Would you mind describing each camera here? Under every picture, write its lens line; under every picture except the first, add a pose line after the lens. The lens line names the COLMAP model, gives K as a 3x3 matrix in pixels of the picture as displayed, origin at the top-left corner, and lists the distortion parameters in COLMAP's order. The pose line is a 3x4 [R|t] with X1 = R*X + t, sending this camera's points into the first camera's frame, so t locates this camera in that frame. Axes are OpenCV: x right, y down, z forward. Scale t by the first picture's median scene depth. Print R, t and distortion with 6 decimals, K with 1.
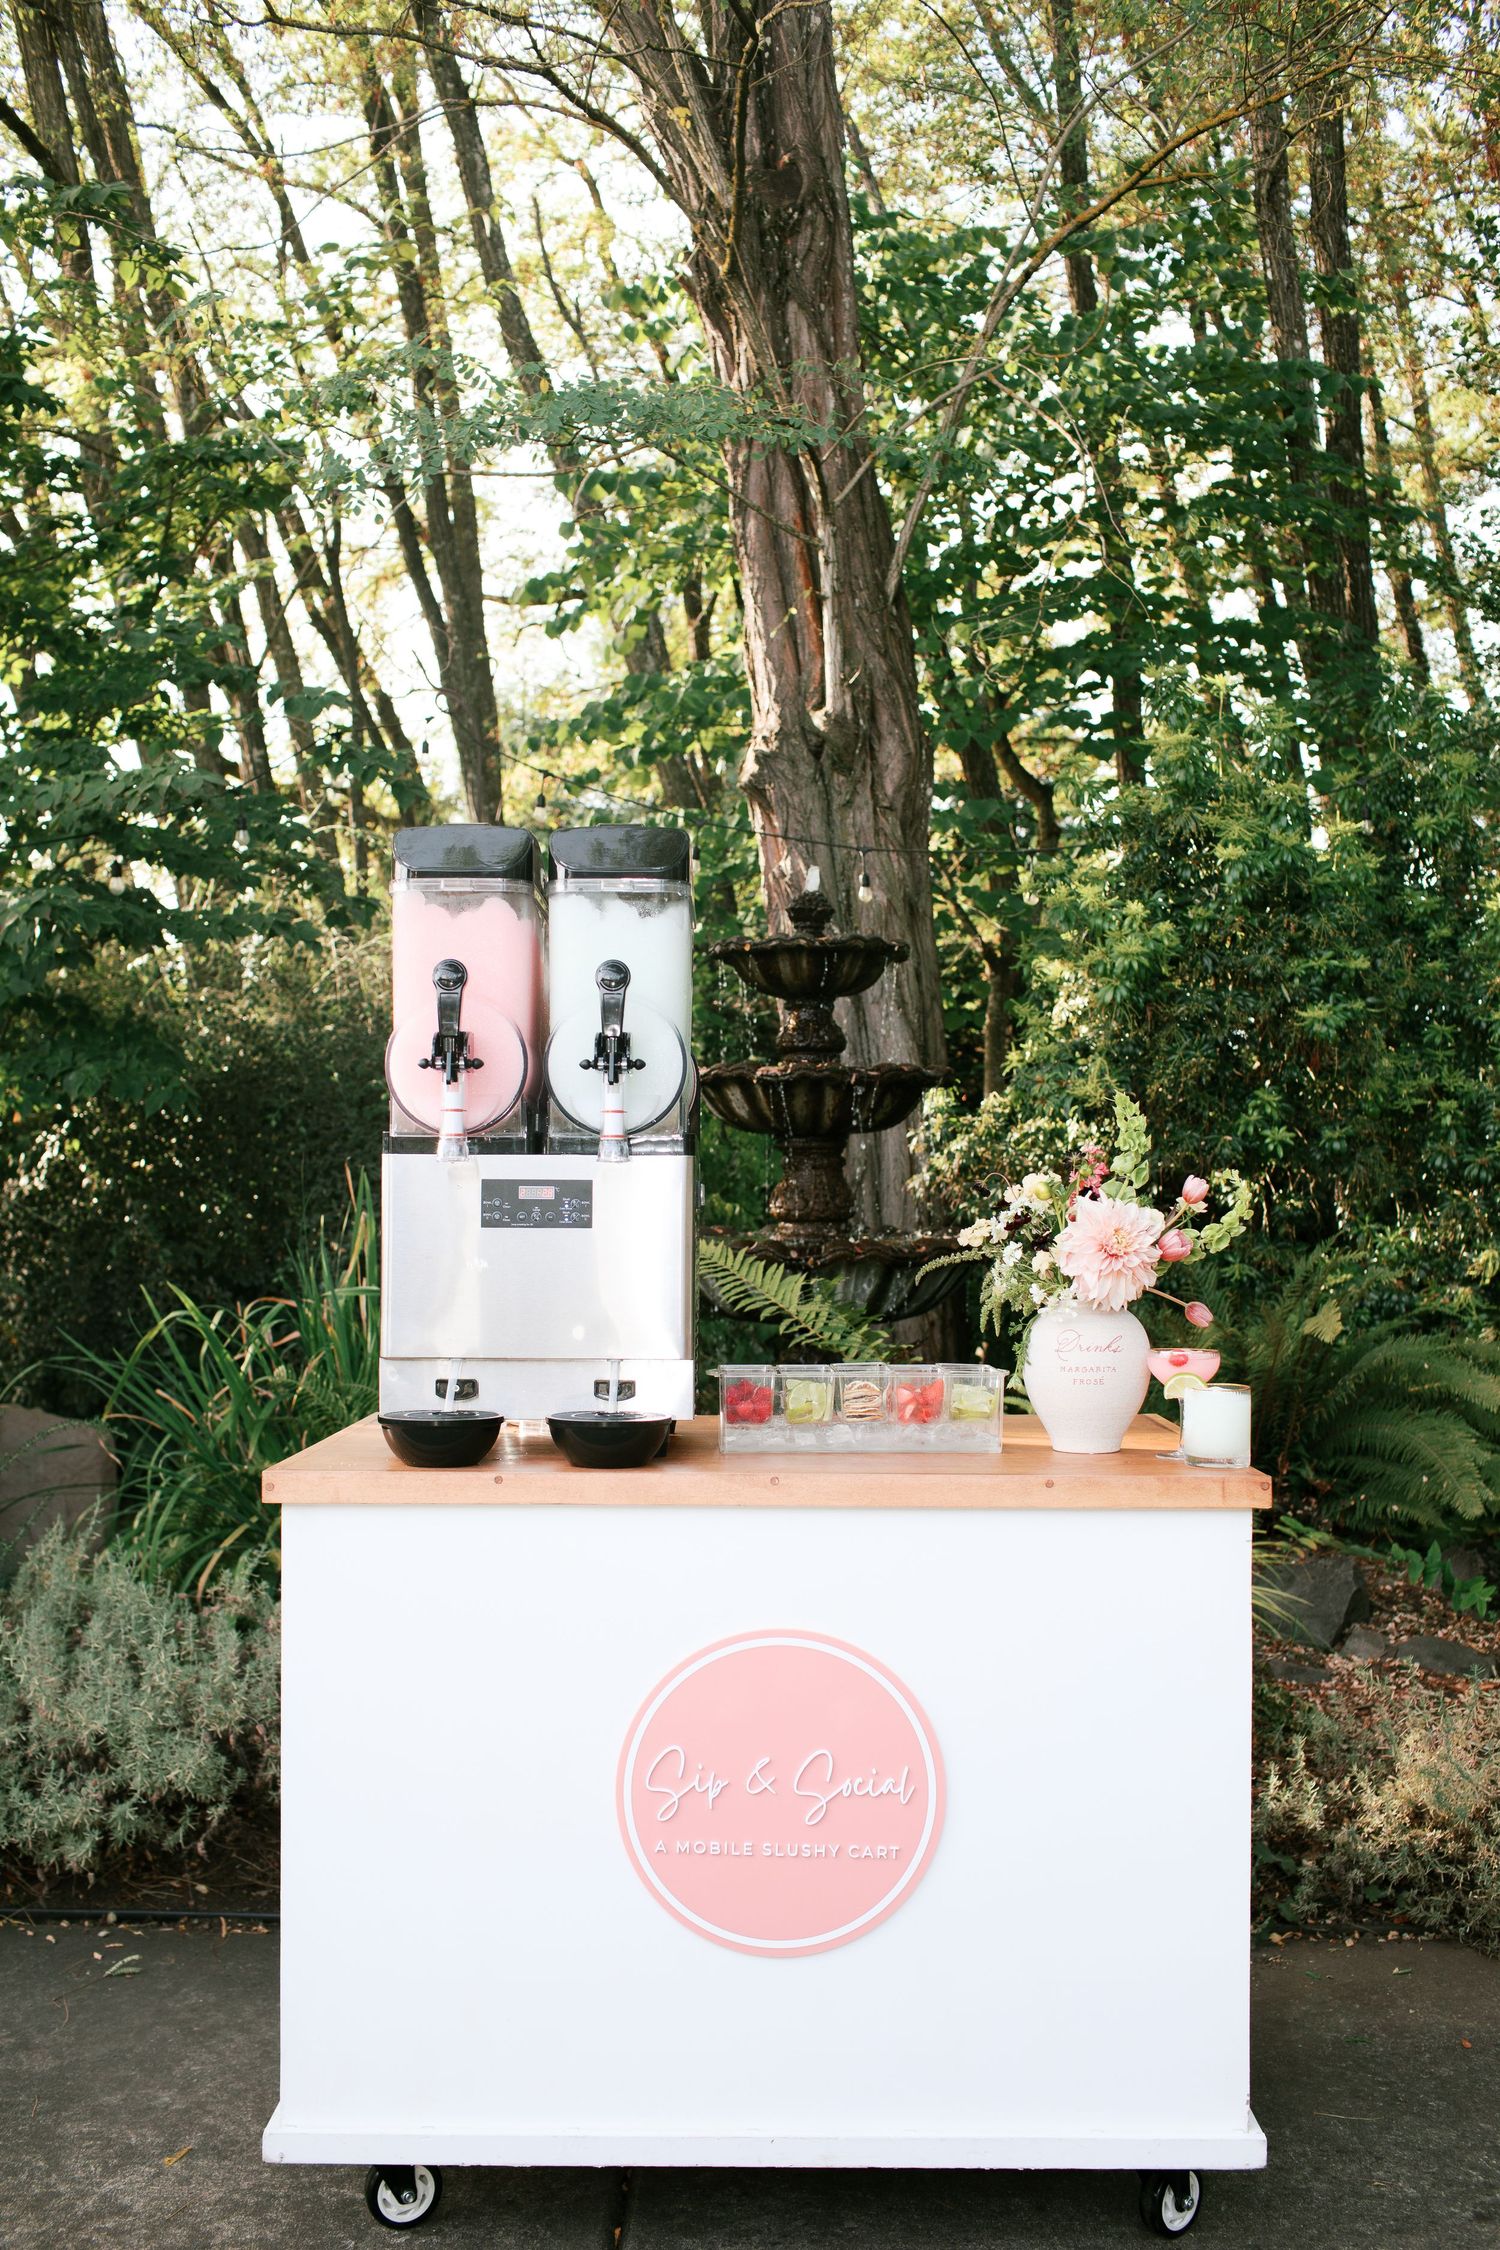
lens RADIAL K [[2190.1, 0, 747.9], [0, 2190.1, 1129.8], [0, 0, 1]] dist [-0.049101, 0.000000]
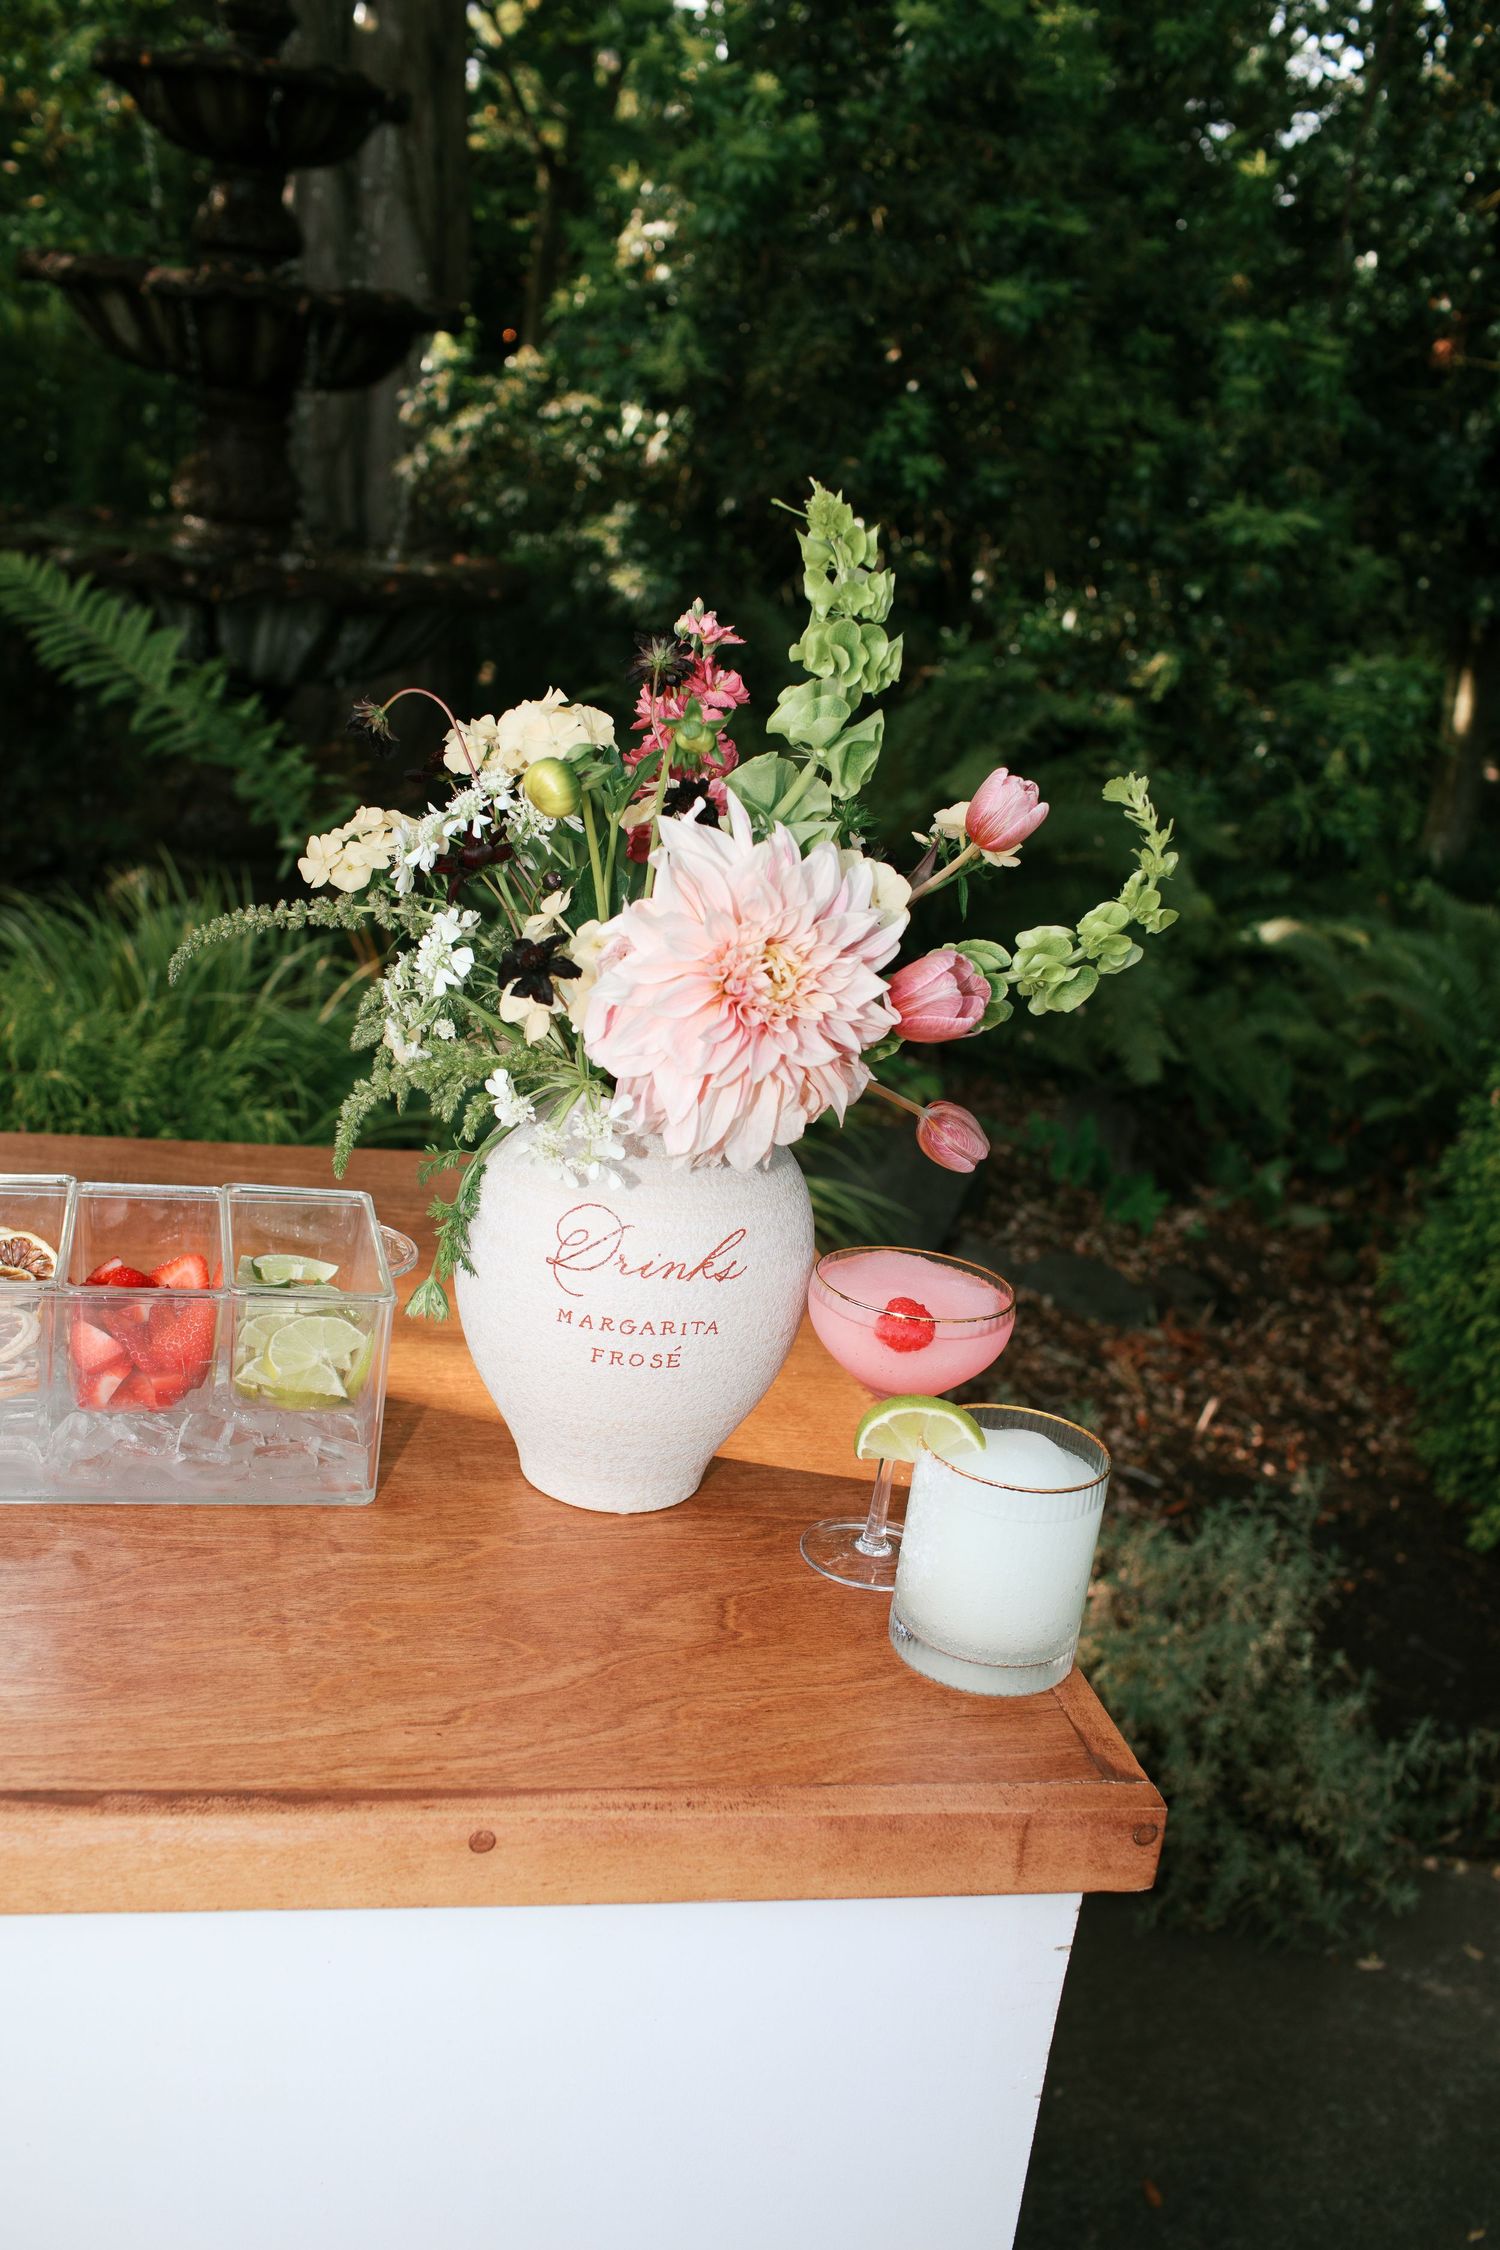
lens RADIAL K [[2190.1, 0, 764.1], [0, 2190.1, 1125.1], [0, 0, 1]] dist [-0.049101, 0.000000]
pose [[0.971298, 0.046360, 0.233304, 0.040543], [-0.120447, 0.941641, 0.314331, -0.012676], [-0.205116, -0.333410, 0.920198, 0.299862]]
